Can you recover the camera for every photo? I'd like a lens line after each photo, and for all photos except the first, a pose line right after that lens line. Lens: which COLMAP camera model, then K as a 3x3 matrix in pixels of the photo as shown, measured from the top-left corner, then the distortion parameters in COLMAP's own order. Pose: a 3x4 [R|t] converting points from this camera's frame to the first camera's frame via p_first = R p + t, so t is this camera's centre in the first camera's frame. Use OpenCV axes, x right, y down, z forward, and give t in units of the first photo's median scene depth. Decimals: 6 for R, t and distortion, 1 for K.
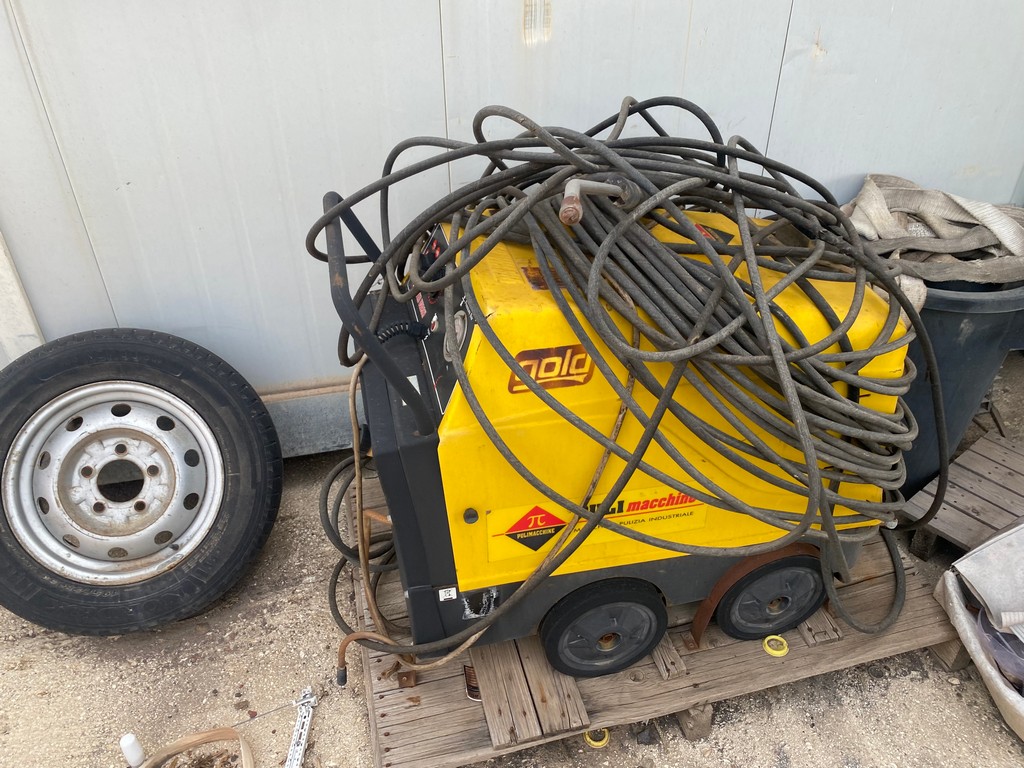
lens RADIAL K [[785.5, 0, 507.4], [0, 785.5, 370.7], [0, 0, 1]] dist [0.018451, -0.027992]
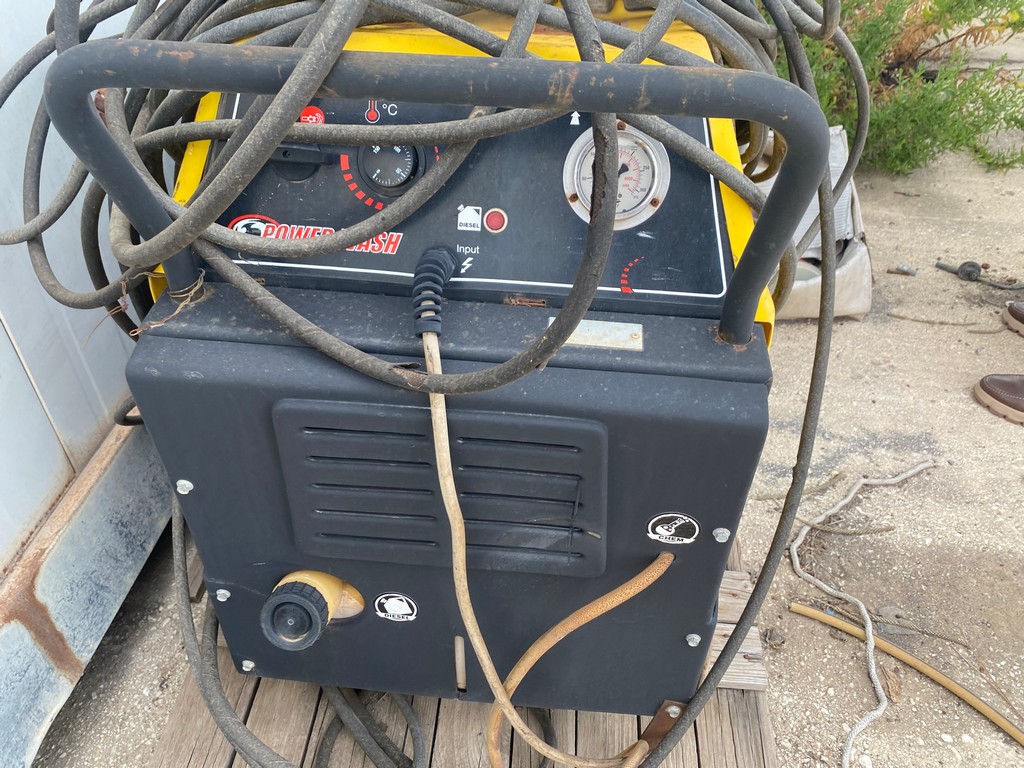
lens RADIAL K [[785.5, 0, 508.5], [0, 785.5, 381.5], [0, 0, 1]] dist [0.018451, -0.027992]
pose [[0.317325, -0.595464, 0.738057, -0.416107], [0.521709, 0.759538, 0.388488, -0.136128], [-0.791912, 0.261774, 0.551678, 0.631771]]
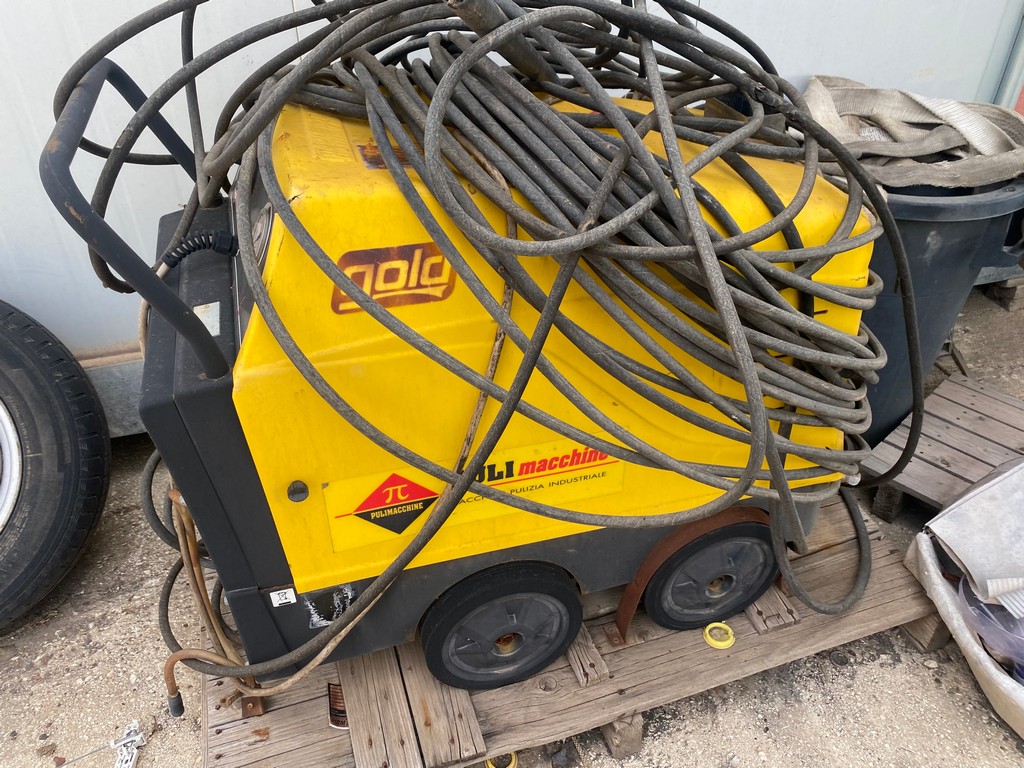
lens RADIAL K [[785.5, 0, 511.0], [0, 785.5, 372.8], [0, 0, 1]] dist [0.018451, -0.027992]
pose [[0.997291, -0.036387, 0.063934, 0.084642], [0.034867, 0.999086, 0.024729, 0.051906], [-0.064775, -0.022433, 0.997648, 0.210436]]
